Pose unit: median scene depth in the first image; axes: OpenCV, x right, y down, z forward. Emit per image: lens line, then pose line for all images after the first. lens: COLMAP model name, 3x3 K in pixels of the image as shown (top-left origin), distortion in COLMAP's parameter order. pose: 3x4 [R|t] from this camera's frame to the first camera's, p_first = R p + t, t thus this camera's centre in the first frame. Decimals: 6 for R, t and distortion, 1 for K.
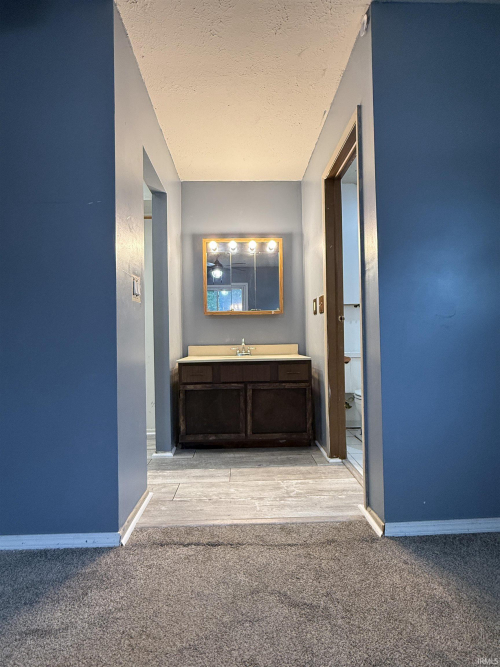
lens RADIAL K [[308.1, 0, 255.2], [0, 308.1, 334.8], [0, 0, 1]] dist [-0.000475, -0.000027]
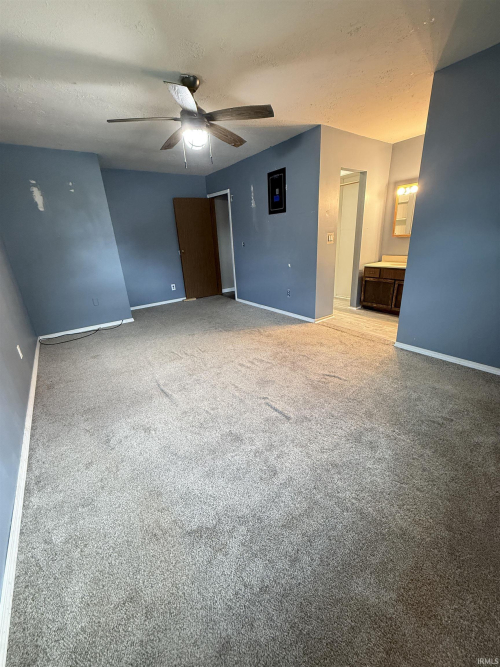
lens RADIAL K [[264.2, 0, 251.3], [0, 264.2, 335.8], [0, 0, 1]] dist [-0.001219, -0.000118]
pose [[0.551463, 0.276714, -0.786967, 0.853351], [0.059434, 0.927950, 0.367934, -0.172053], [0.832079, -0.249674, 0.495285, -0.606880]]
